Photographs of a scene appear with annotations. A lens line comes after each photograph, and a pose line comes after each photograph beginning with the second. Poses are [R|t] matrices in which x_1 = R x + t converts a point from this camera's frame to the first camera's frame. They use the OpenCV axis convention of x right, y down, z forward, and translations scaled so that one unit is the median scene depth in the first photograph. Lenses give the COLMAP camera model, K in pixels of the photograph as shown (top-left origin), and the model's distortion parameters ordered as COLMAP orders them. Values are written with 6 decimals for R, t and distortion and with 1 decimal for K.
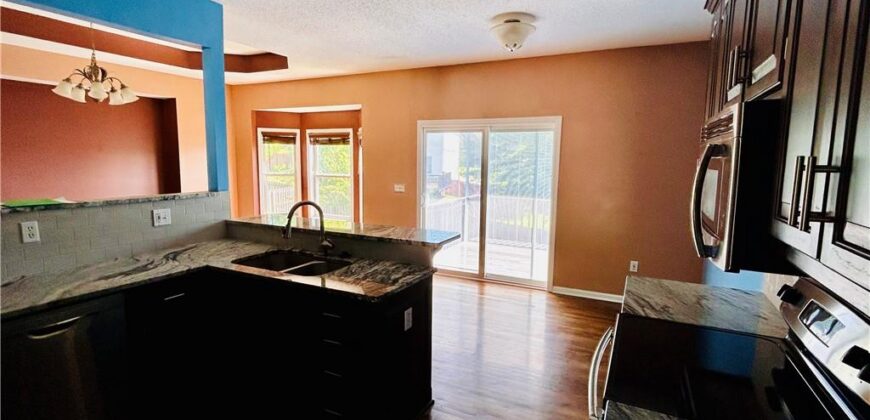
lens RADIAL K [[415.5, 0, 432.2], [0, 415.5, 210.0], [0, 0, 1]] dist [-0.010197, 0.006877]
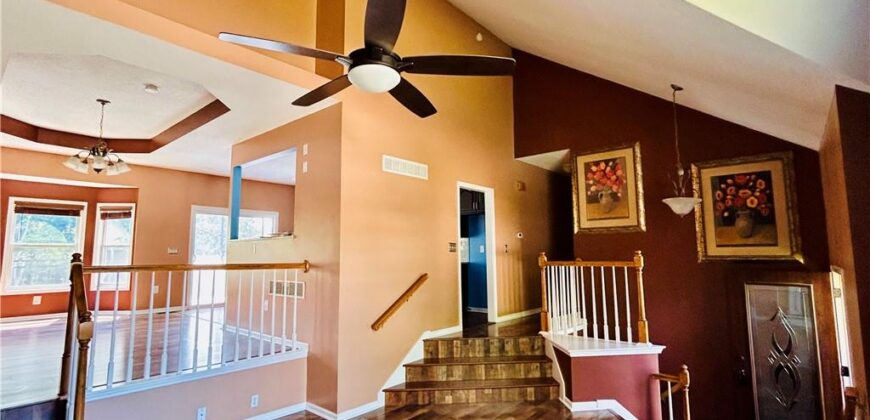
lens RADIAL K [[415.5, 0, 432.2], [0, 415.5, 210.0], [0, 0, 1]] dist [-0.010197, 0.006877]
pose [[0.243940, 0.087020, 0.965878, -1.276356], [0.130441, 0.983972, -0.121594, 0.098347], [-0.960978, 0.155652, 0.228680, -0.175054]]
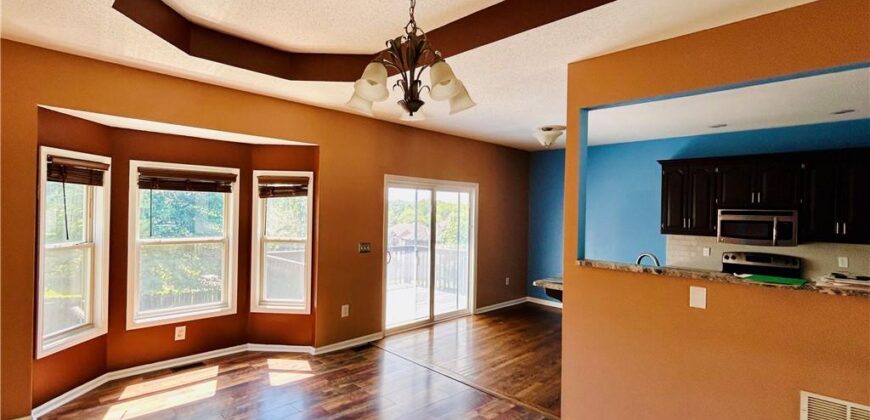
lens RADIAL K [[415.5, 0, 432.2], [0, 415.5, 210.0], [0, 0, 1]] dist [-0.010197, 0.006877]
pose [[0.309265, -0.009196, 0.950931, -0.903209], [0.103166, 0.994376, -0.023936, -0.101523], [-0.945363, 0.105506, 0.308475, 0.621810]]
